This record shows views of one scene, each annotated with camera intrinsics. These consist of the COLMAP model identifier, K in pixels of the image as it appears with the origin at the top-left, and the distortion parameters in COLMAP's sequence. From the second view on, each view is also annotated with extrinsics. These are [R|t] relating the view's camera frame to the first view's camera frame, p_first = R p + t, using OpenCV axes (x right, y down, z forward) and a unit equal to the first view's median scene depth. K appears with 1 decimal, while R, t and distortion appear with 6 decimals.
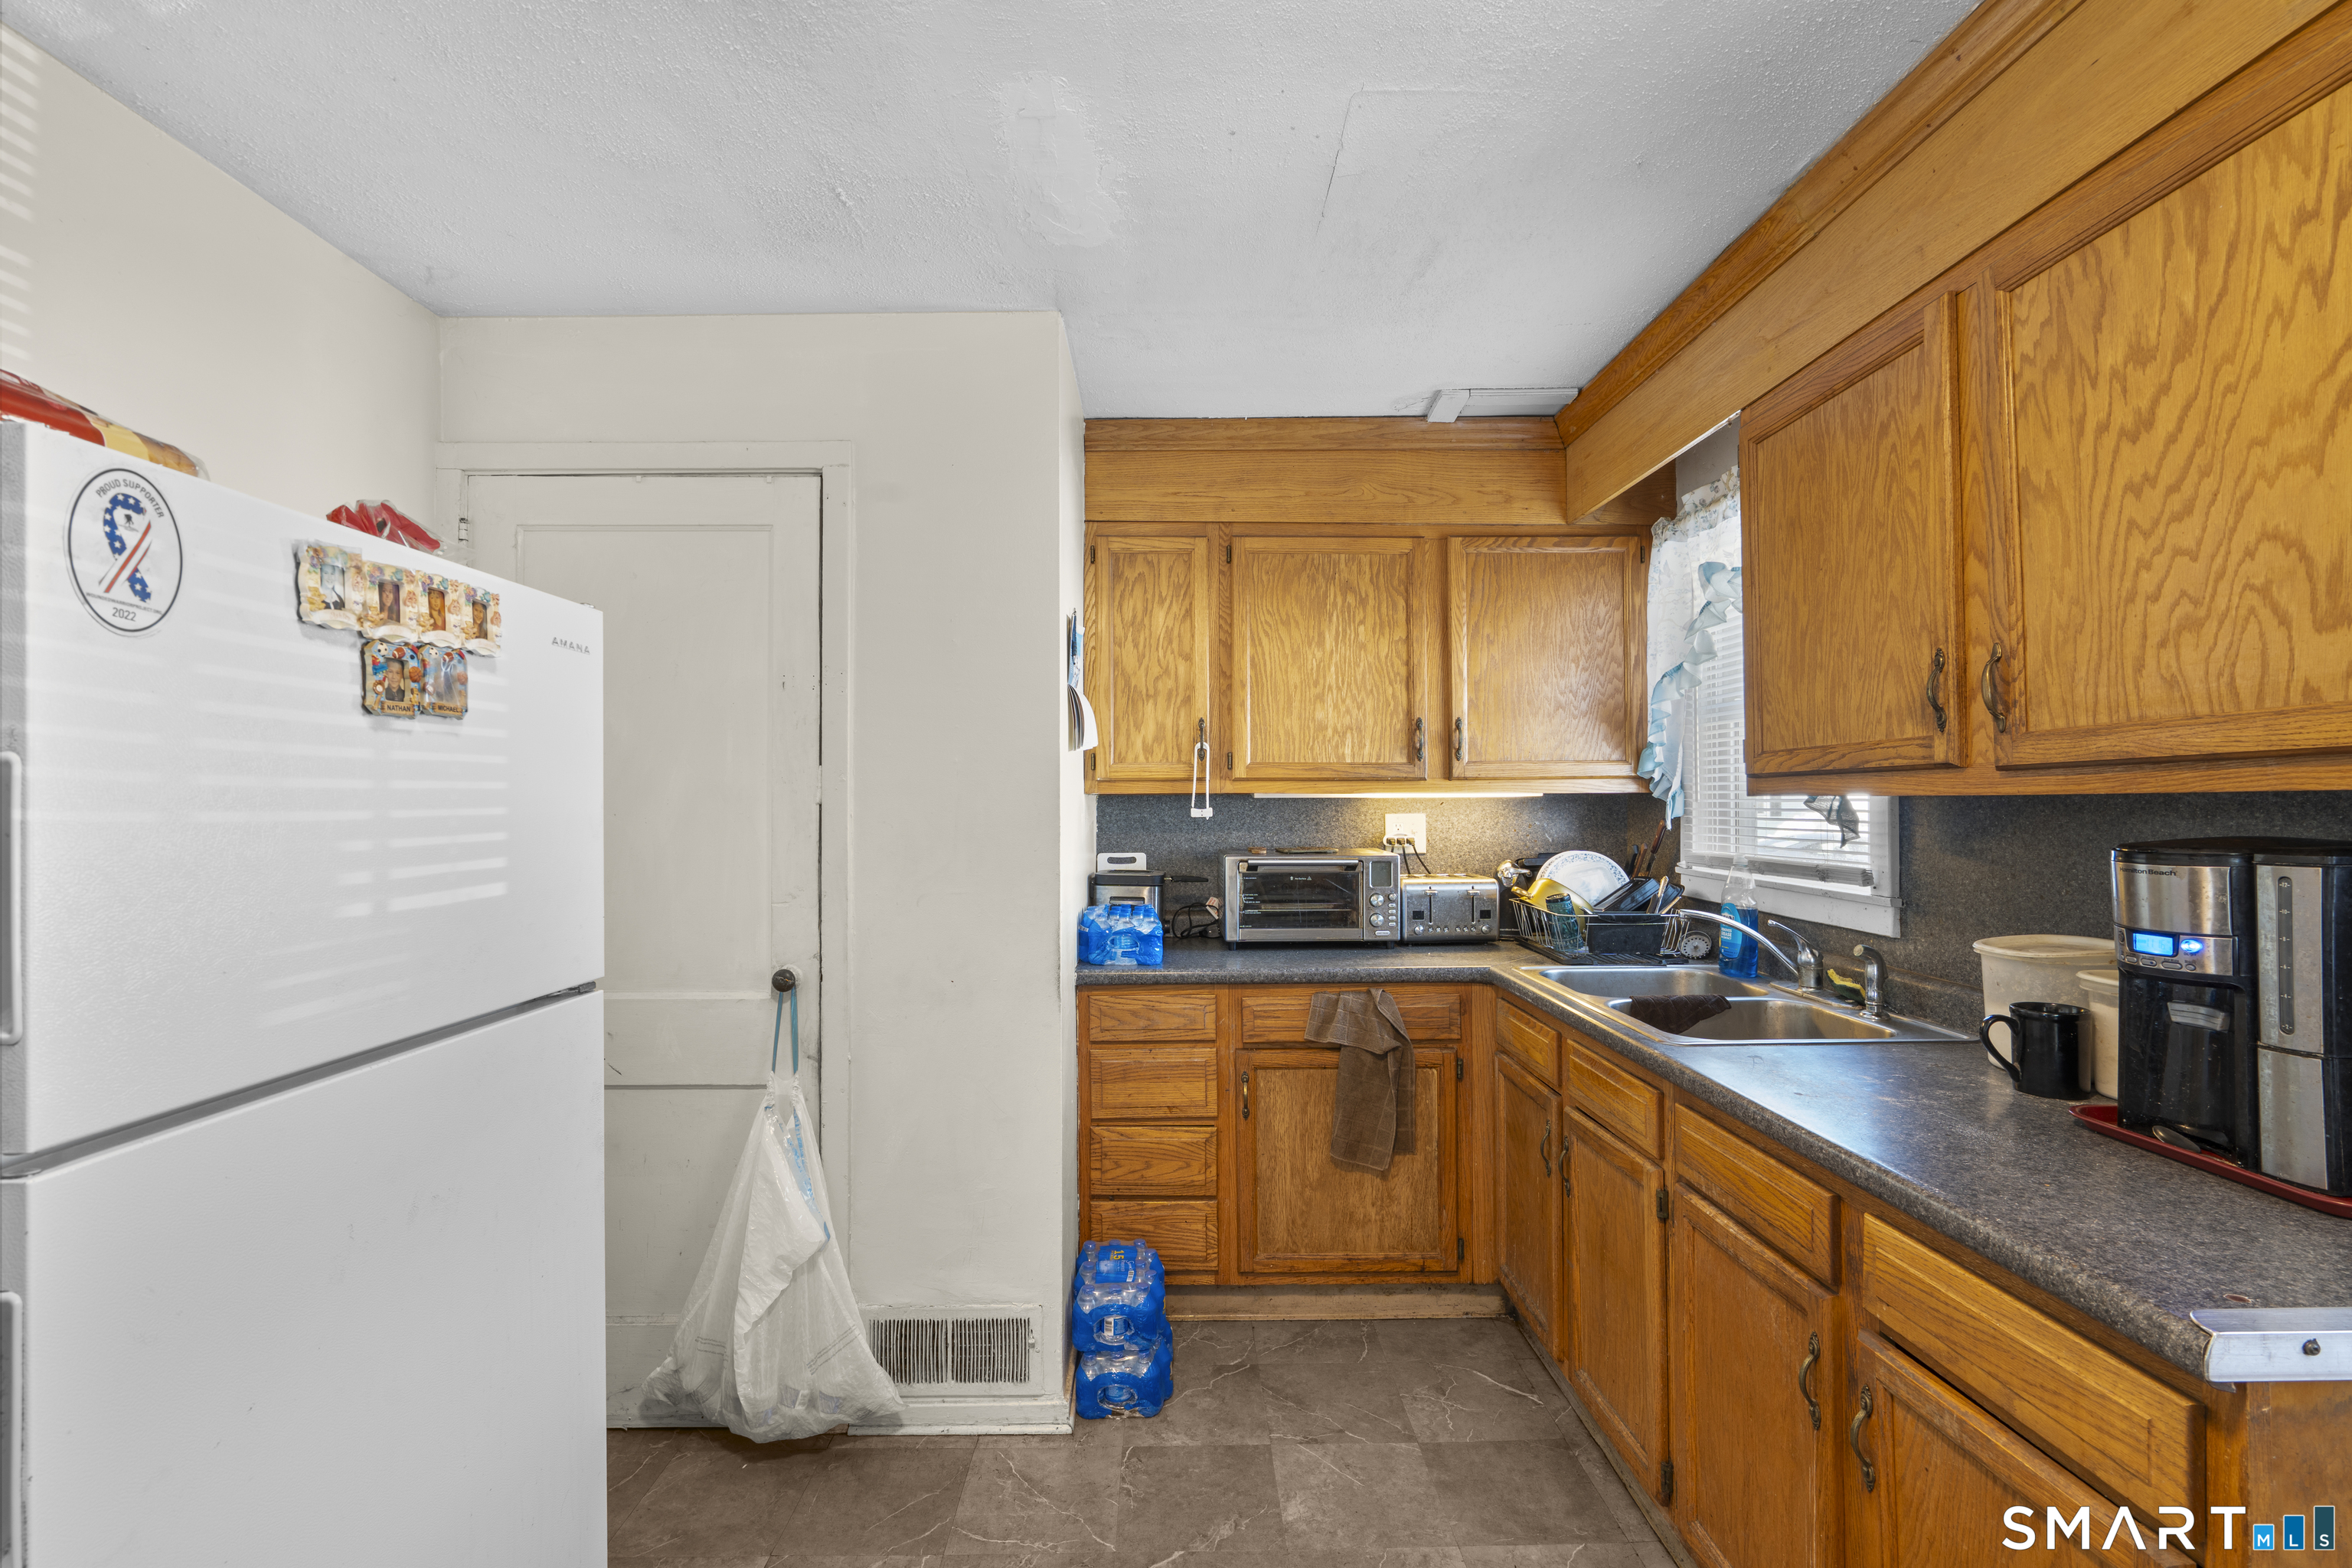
lens RADIAL K [[1062.8, 0, 1170.2], [0, 1062.8, 793.0], [0, 0, 1]] dist [-0.000505, 0.000176]
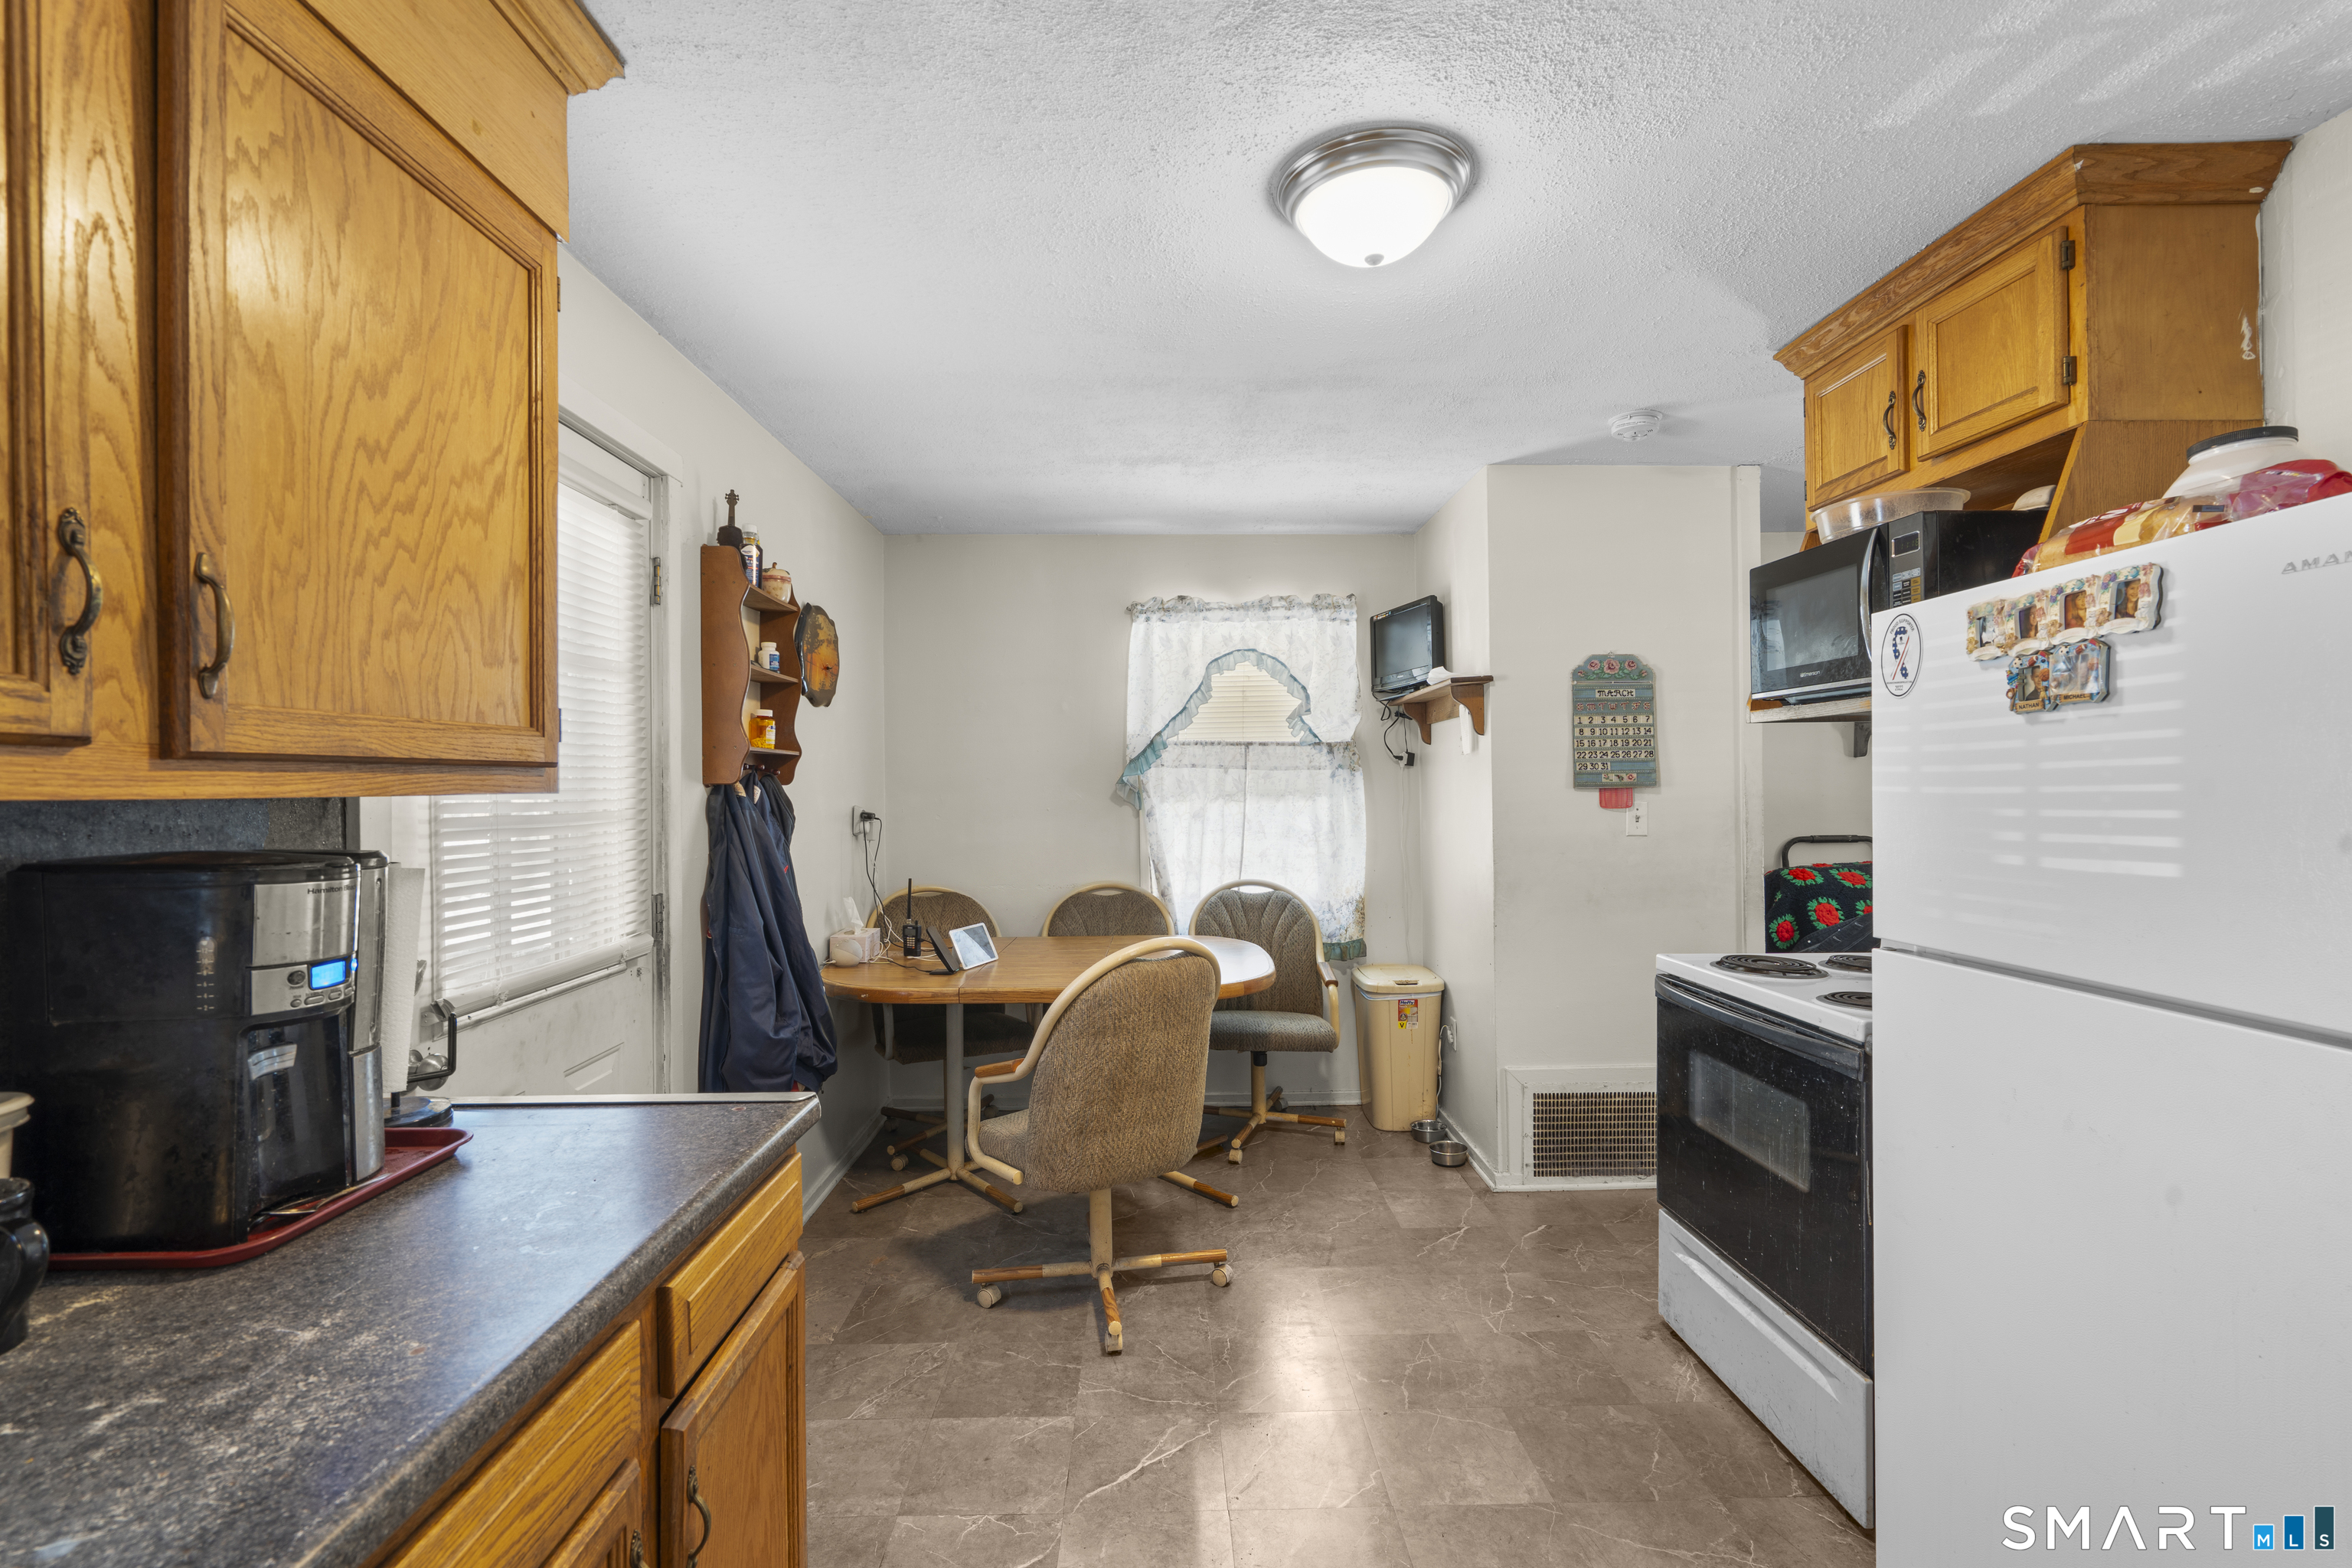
lens RADIAL K [[1062.8, 0, 1177.8], [0, 1062.8, 788.8], [0, 0, 1]] dist [-0.000505, 0.000176]
pose [[-0.999754, 0.015887, -0.015468, 0.267342], [0.016052, 0.999815, -0.010588, 0.013861], [0.015297, -0.010833, -0.999824, 1.952277]]
